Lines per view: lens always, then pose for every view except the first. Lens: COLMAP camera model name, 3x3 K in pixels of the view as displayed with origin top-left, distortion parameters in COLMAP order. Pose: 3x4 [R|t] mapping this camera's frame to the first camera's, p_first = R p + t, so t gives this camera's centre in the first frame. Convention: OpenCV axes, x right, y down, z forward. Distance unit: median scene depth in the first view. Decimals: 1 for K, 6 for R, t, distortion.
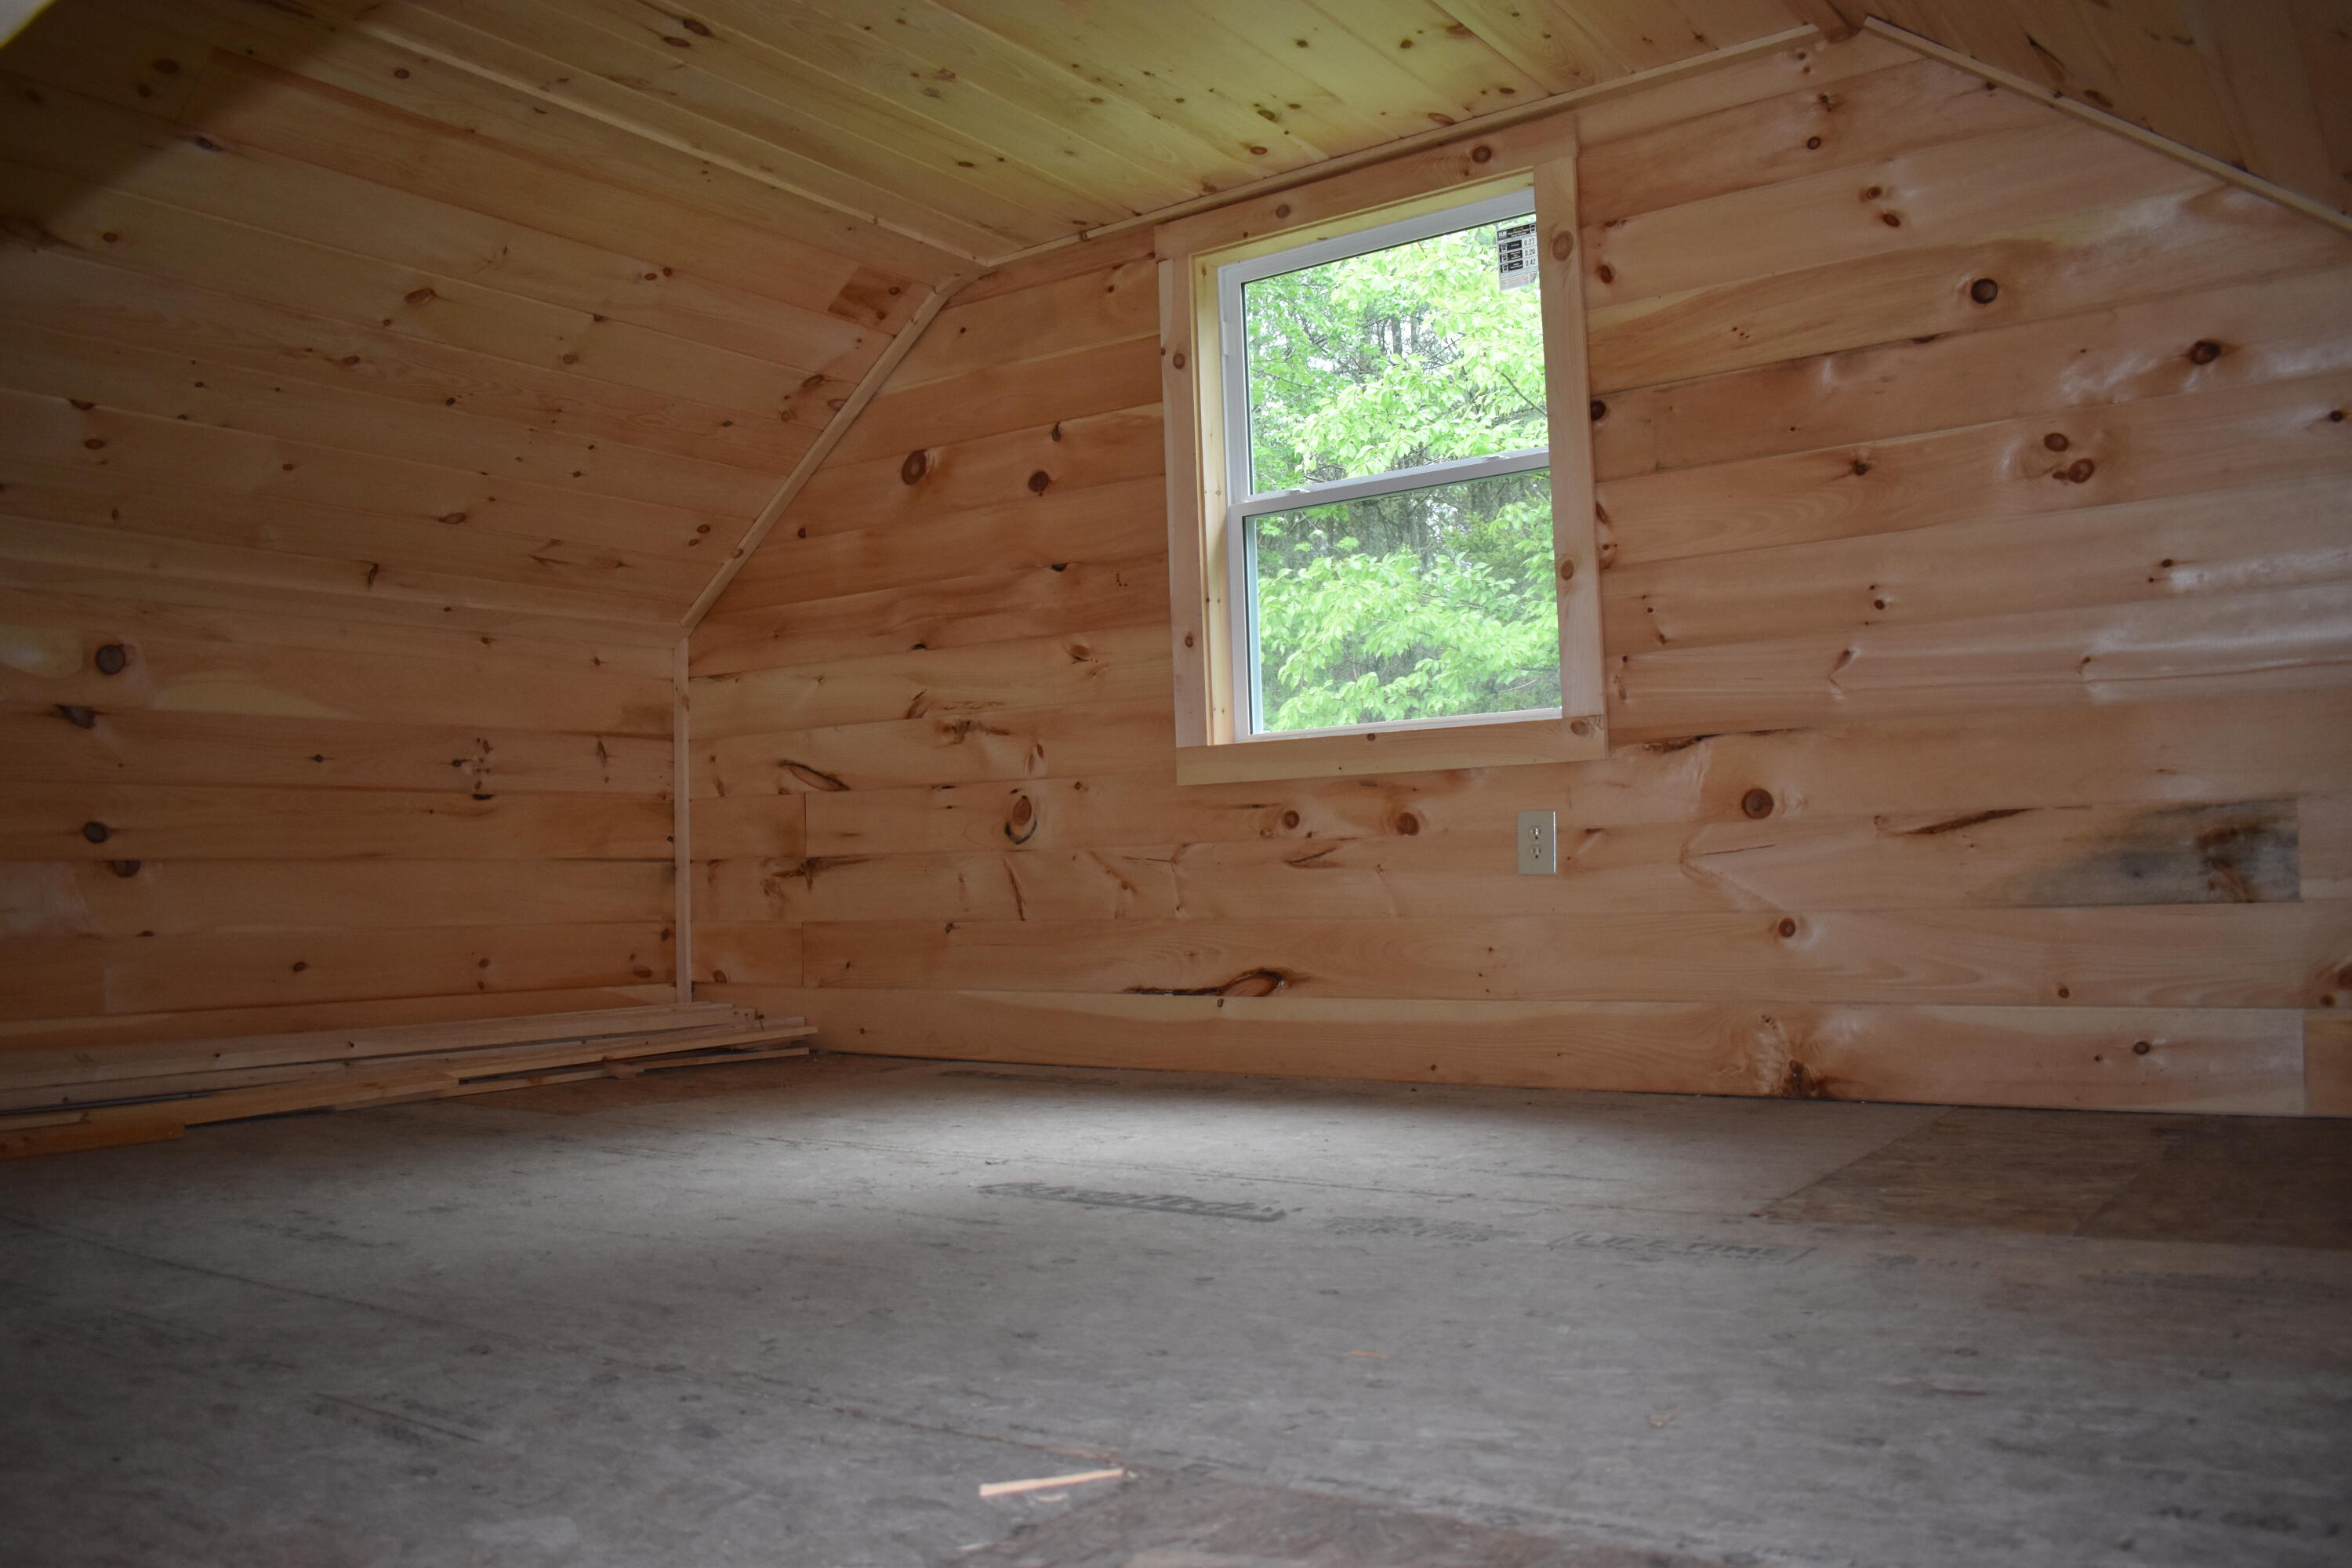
lens RADIAL K [[1821.9, 0, 1176.0], [0, 1821.9, 784.0], [0, 0, 1]] dist [-0.102622, 0.015576]
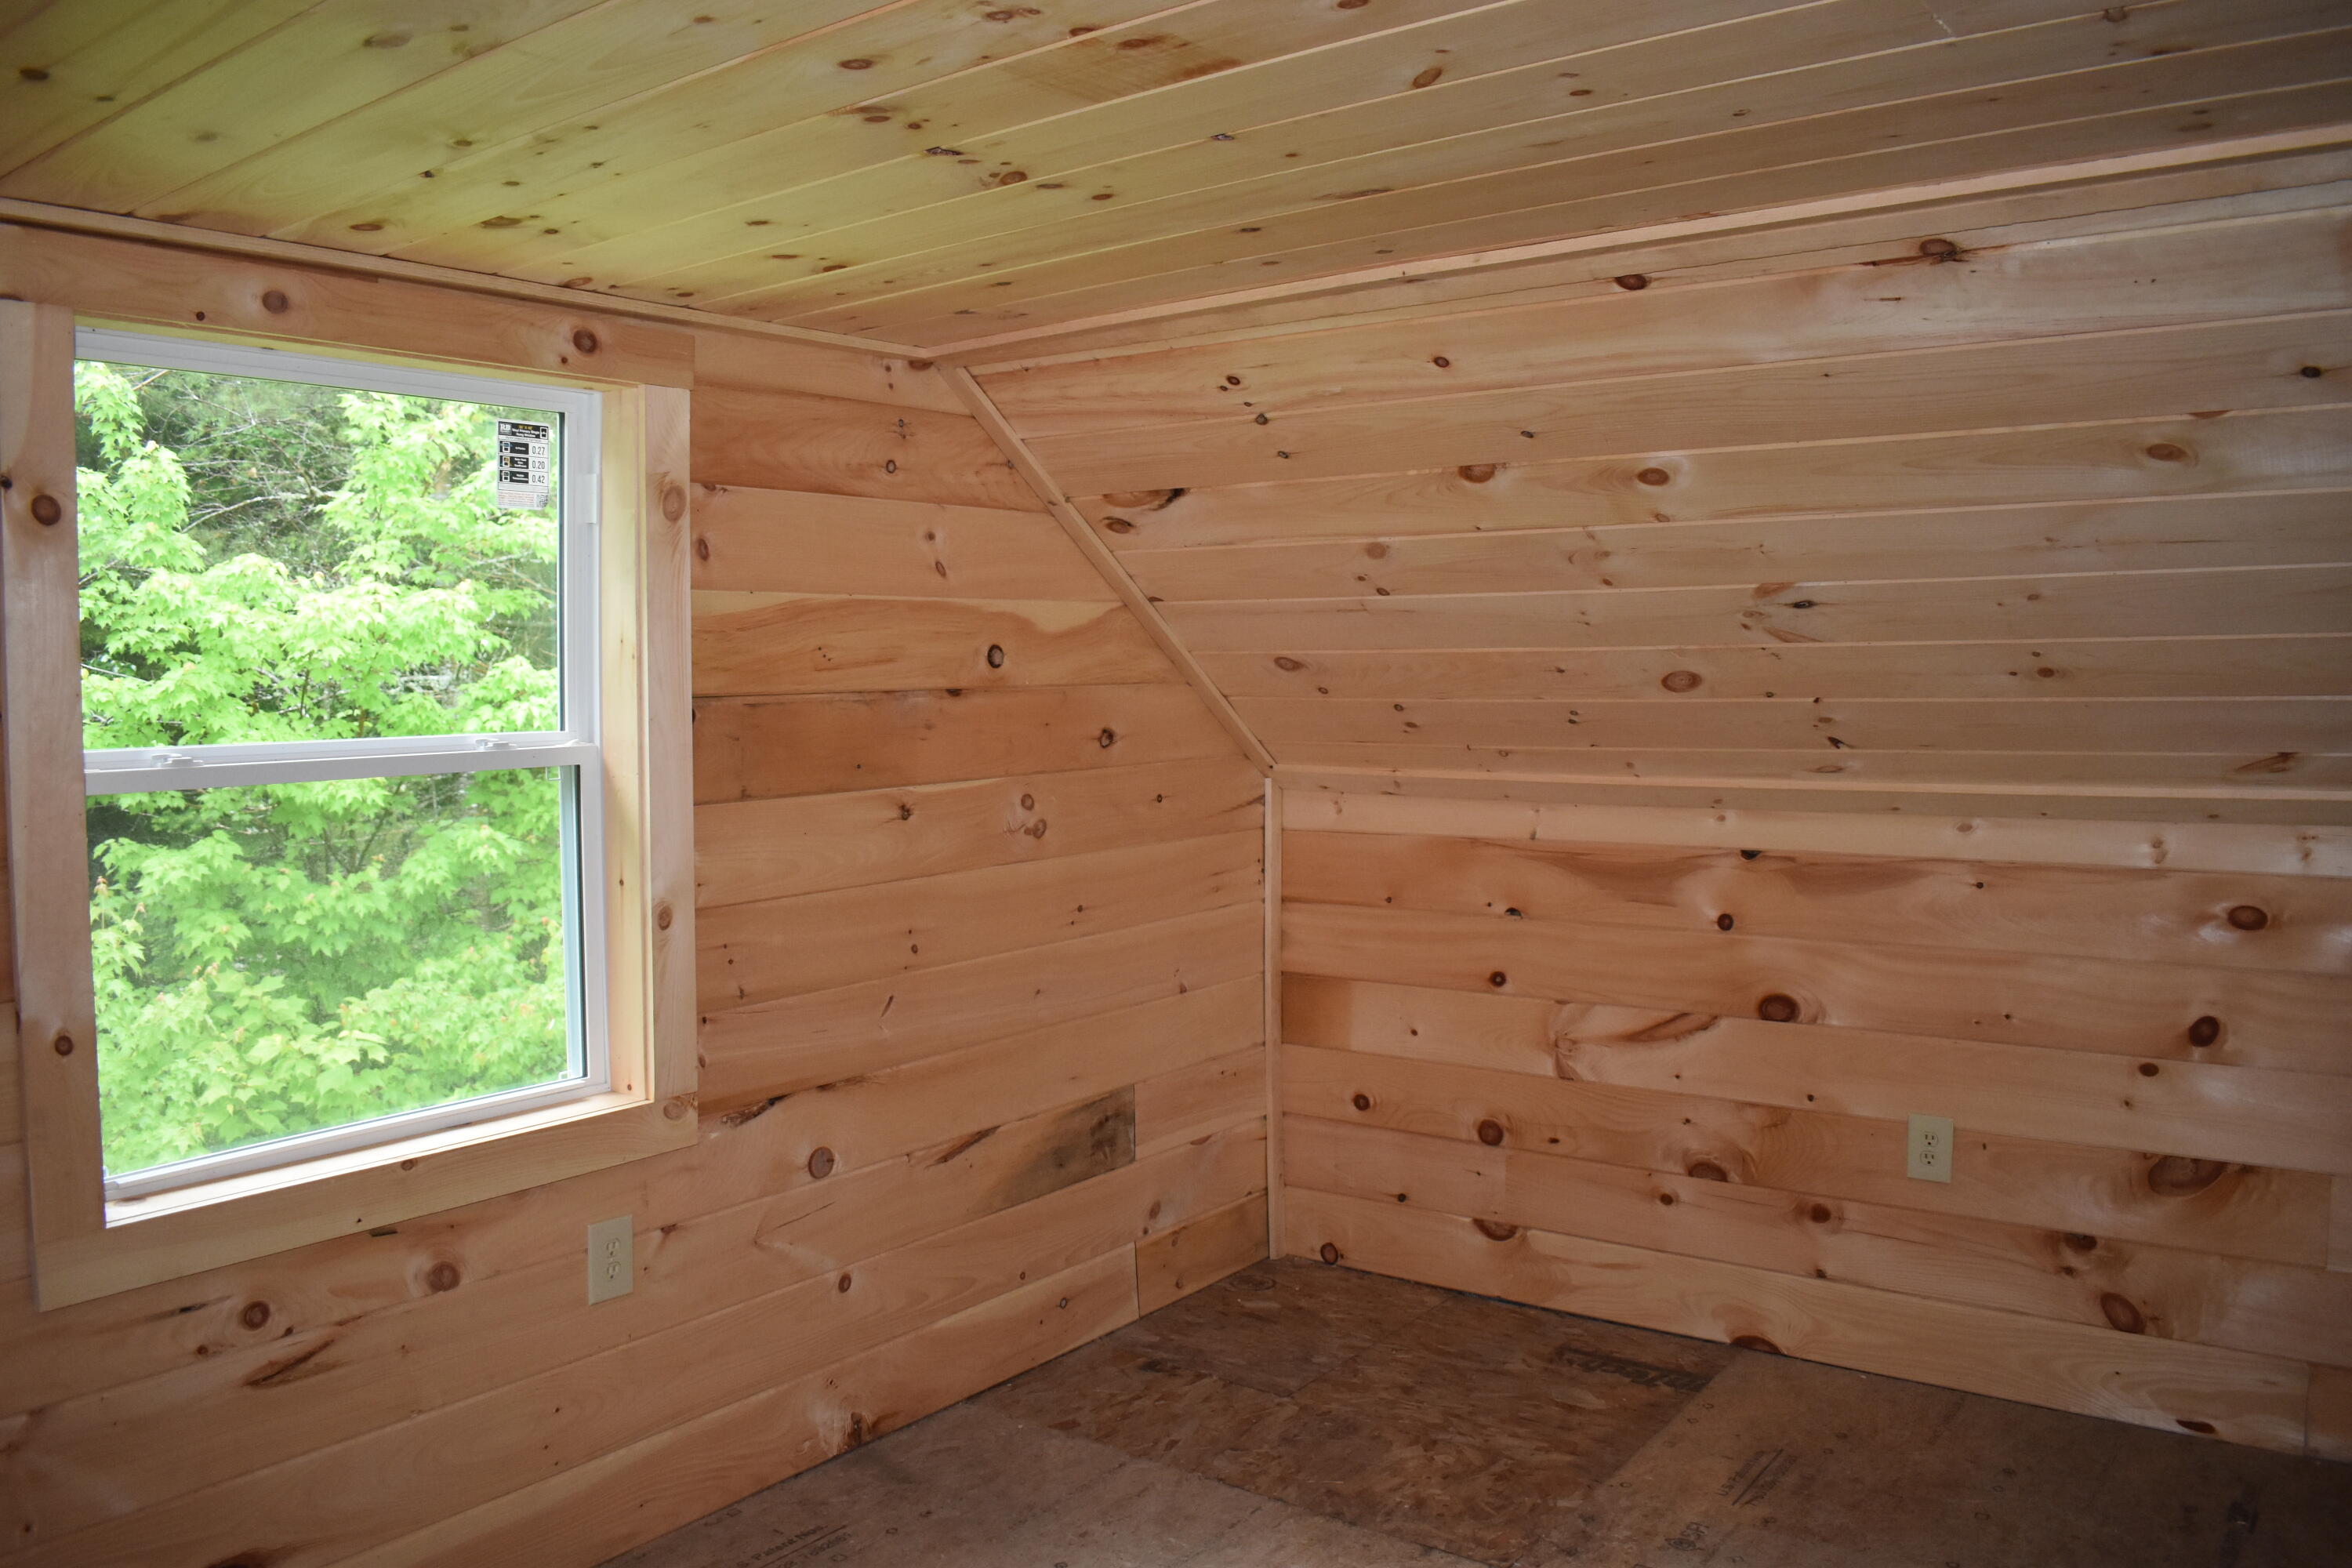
lens RADIAL K [[1821.9, 0, 1176.0], [0, 1821.9, 784.0], [0, 0, 1]] dist [-0.102622, 0.015576]
pose [[0.012018, -0.040634, 0.999102, -0.590888], [-0.051059, 0.997846, 0.041197, -0.227558], [-0.998623, -0.051508, 0.009918, 0.790673]]
